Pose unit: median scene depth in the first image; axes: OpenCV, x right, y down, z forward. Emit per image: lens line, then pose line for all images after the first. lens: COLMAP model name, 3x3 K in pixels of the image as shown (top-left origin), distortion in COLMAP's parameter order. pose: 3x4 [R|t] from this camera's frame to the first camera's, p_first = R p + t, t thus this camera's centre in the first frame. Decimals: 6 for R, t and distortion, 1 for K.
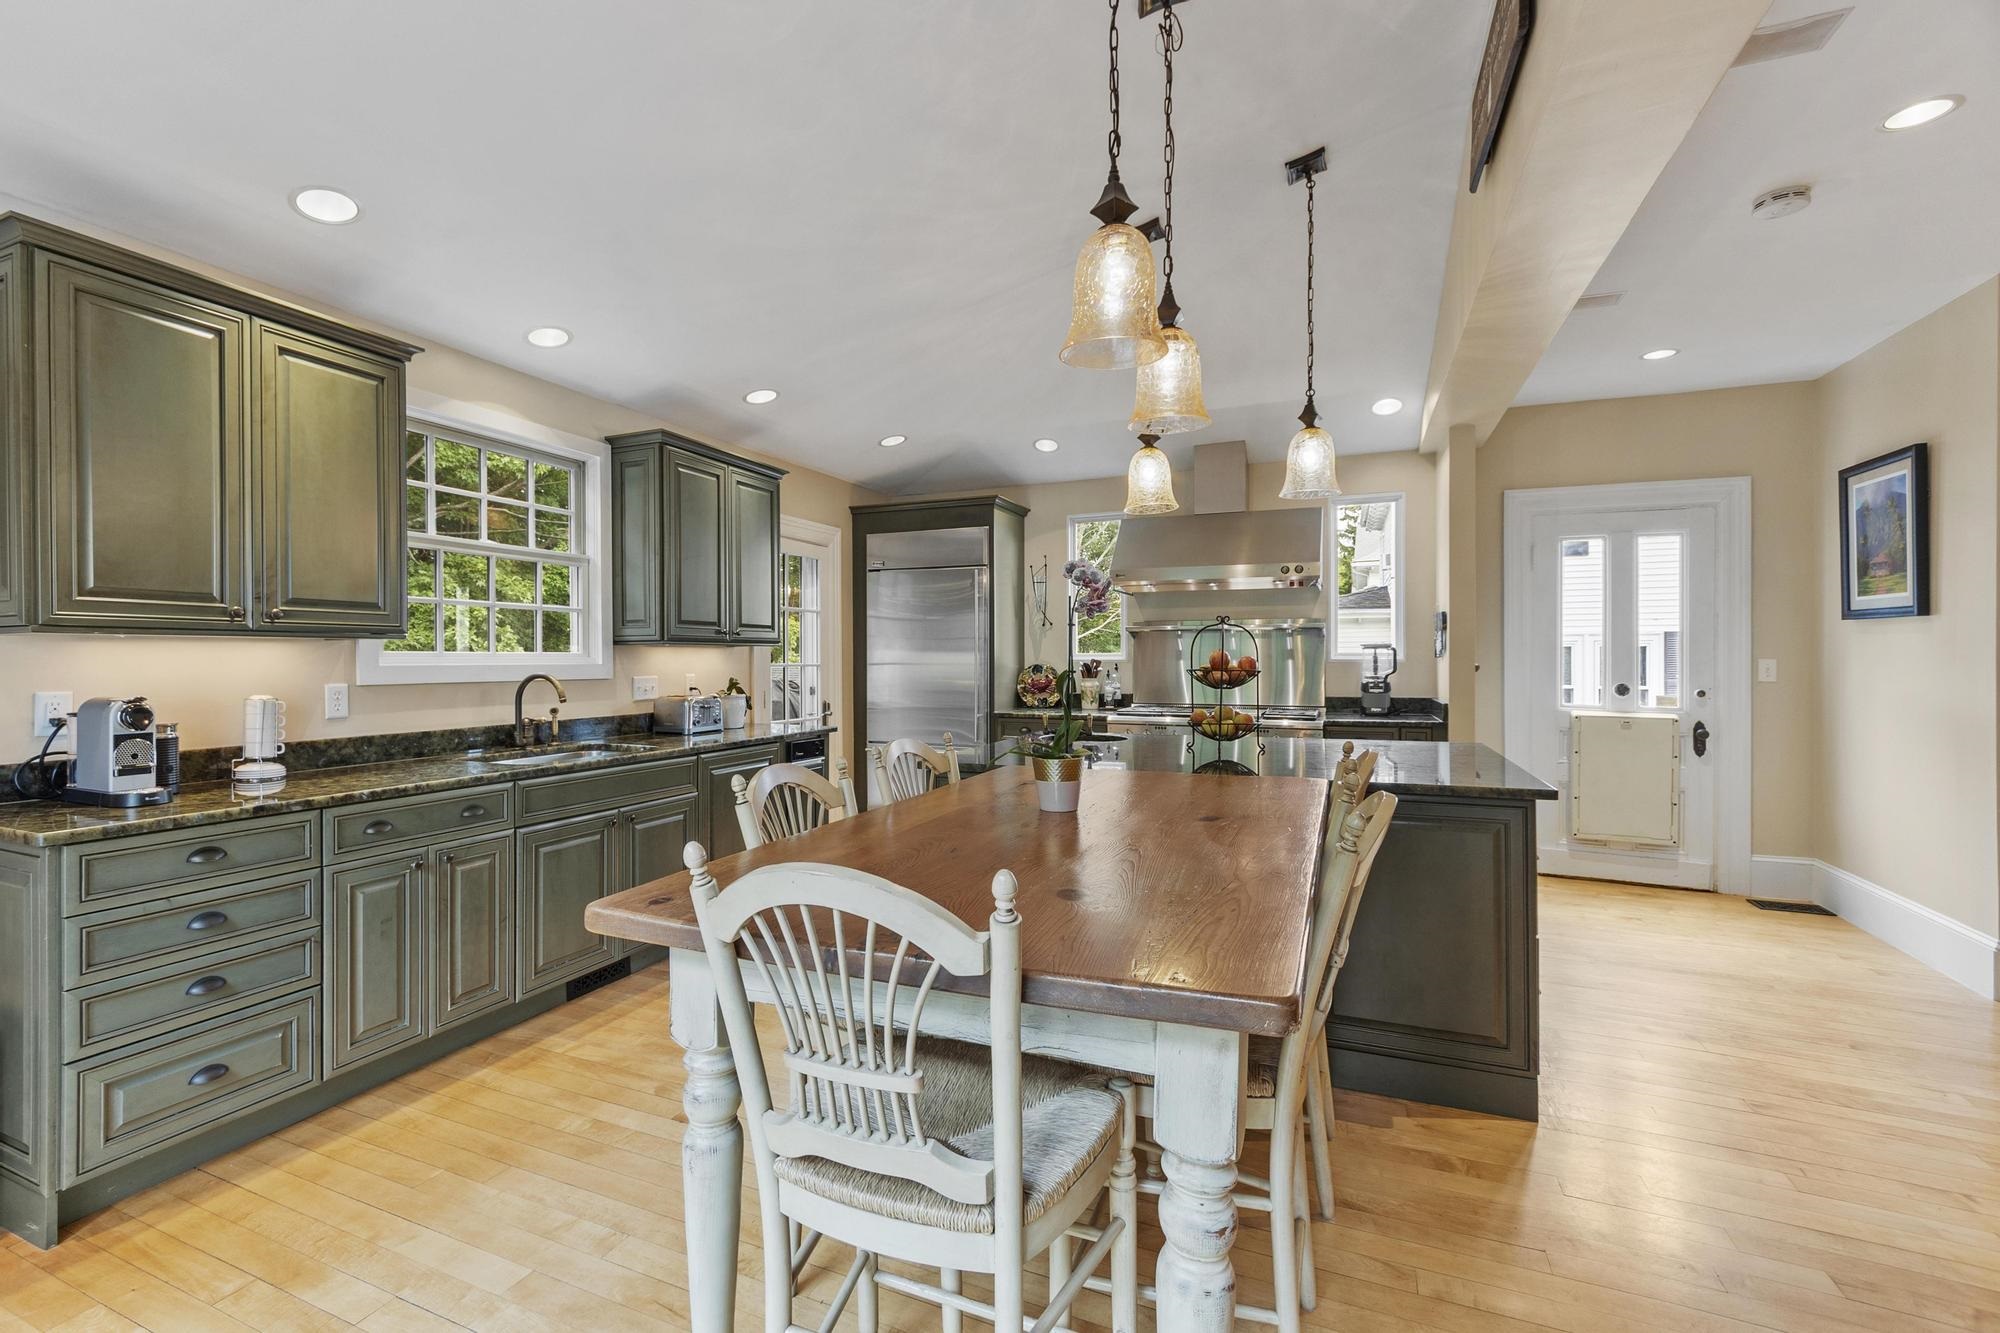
lens RADIAL K [[877.0, 0, 948.8], [0, 877.0, 661.9], [0, 0, 1]] dist [0.004627, -0.001611]
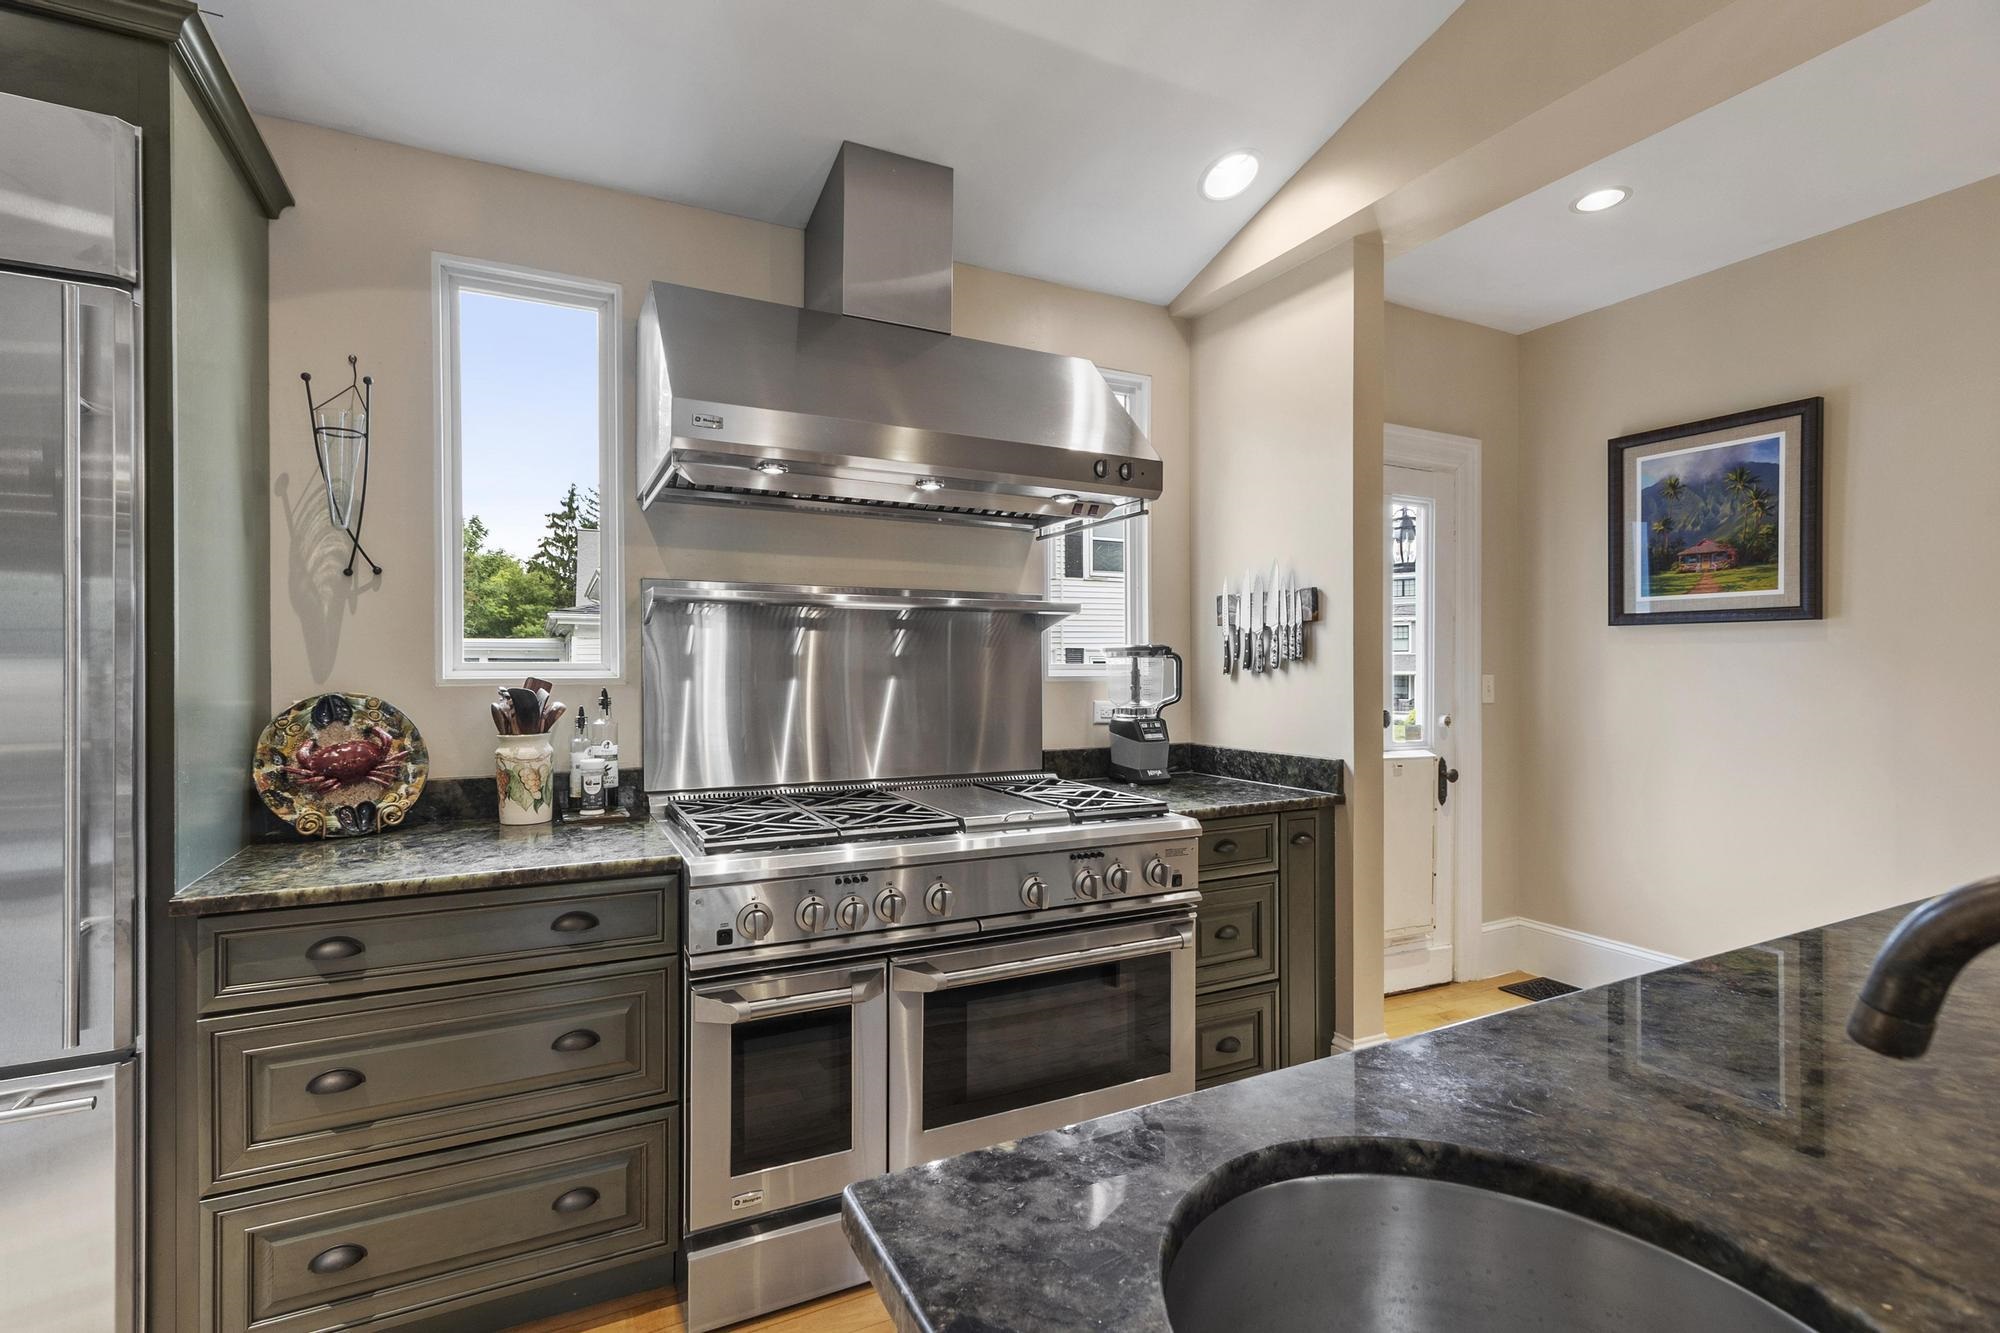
lens RADIAL K [[900.2, 0, 960.3], [0, 900.2, 660.4], [0, 0, 1]] dist [0.002709, -0.000362]
pose [[0.649539, 0.004908, 0.760312, 0.004685], [-0.000699, 0.999983, -0.005858, -0.010985], [-0.760328, 0.003273, 0.649531, 0.910919]]
